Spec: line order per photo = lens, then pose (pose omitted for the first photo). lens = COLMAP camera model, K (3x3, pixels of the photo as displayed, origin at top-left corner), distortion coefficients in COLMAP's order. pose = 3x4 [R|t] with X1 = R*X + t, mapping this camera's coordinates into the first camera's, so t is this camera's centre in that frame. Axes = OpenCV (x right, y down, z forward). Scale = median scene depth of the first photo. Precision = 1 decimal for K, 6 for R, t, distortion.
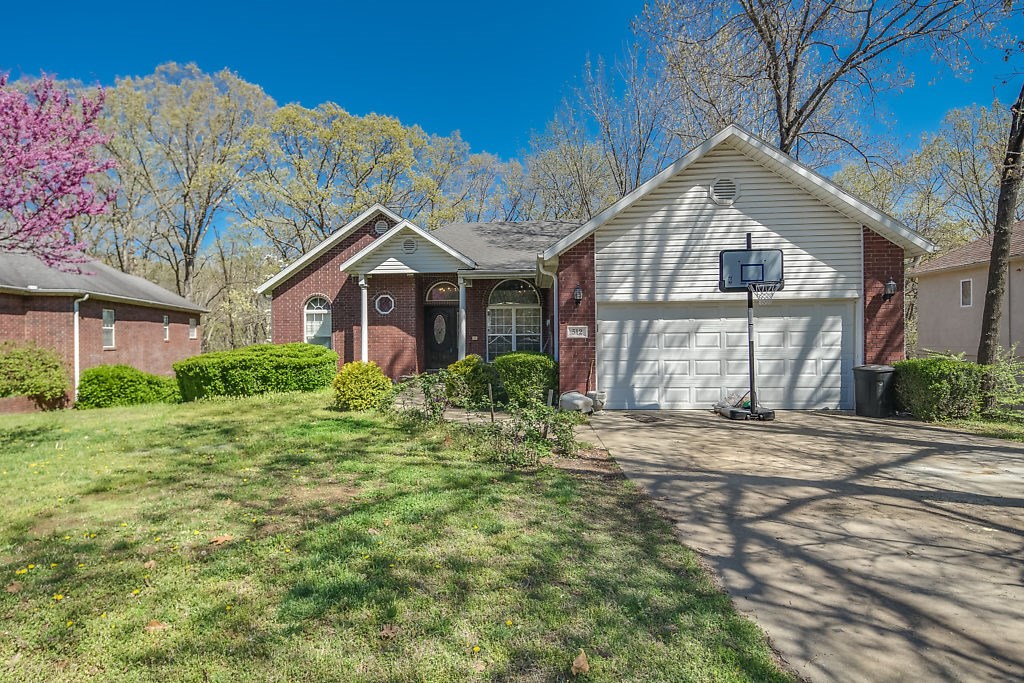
lens RADIAL K [[501.3, 0, 495.2], [0, 501.3, 337.4], [0, 0, 1]] dist [0.017060, -0.010654]
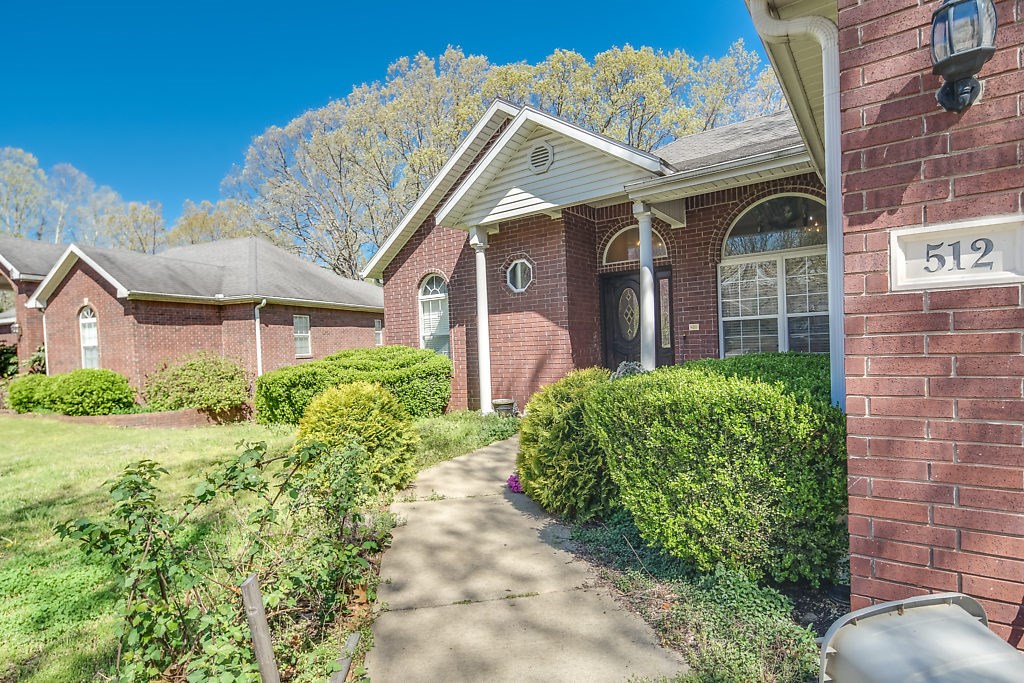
lens RADIAL K [[521.6, 0, 490.2], [0, 521.6, 352.8], [0, 0, 1]] dist [0.013310, -0.000113]
pose [[0.838312, -0.019573, -0.544840, 0.090454], [0.037406, 0.999065, 0.021663, 0.010661], [0.543906, -0.038541, 0.838260, 0.545360]]
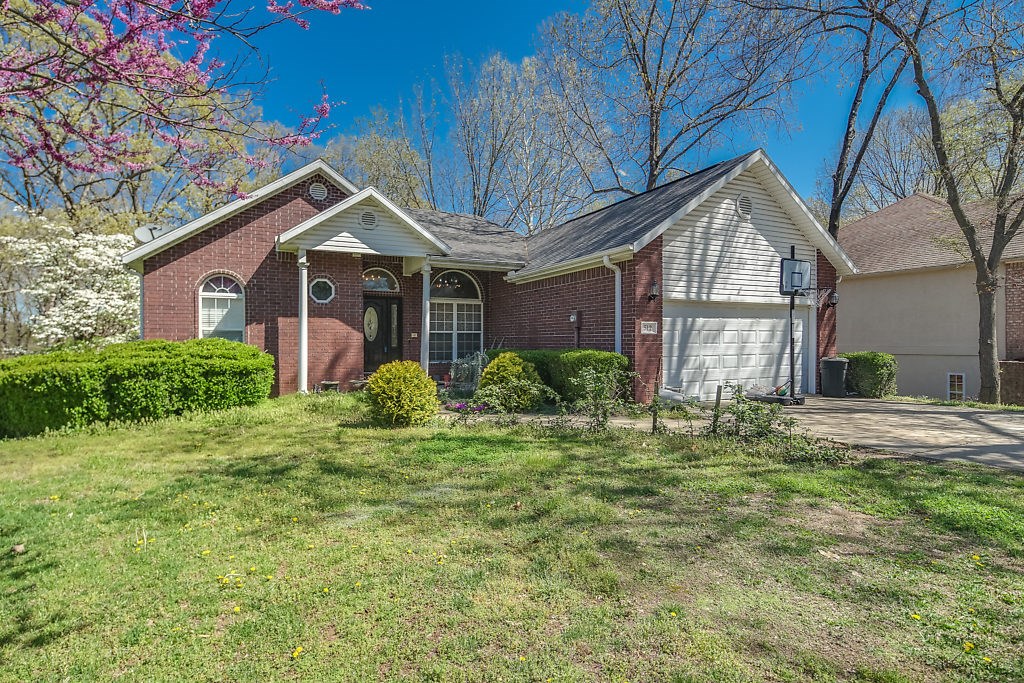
lens RADIAL K [[501.3, 0, 495.2], [0, 501.3, 337.4], [0, 0, 1]] dist [0.017060, -0.010654]
pose [[0.864919, 0.008416, 0.501841, -0.438663], [-0.006580, 0.999964, -0.005429, 0.011326], [-0.501868, 0.001394, 0.864943, 0.214460]]
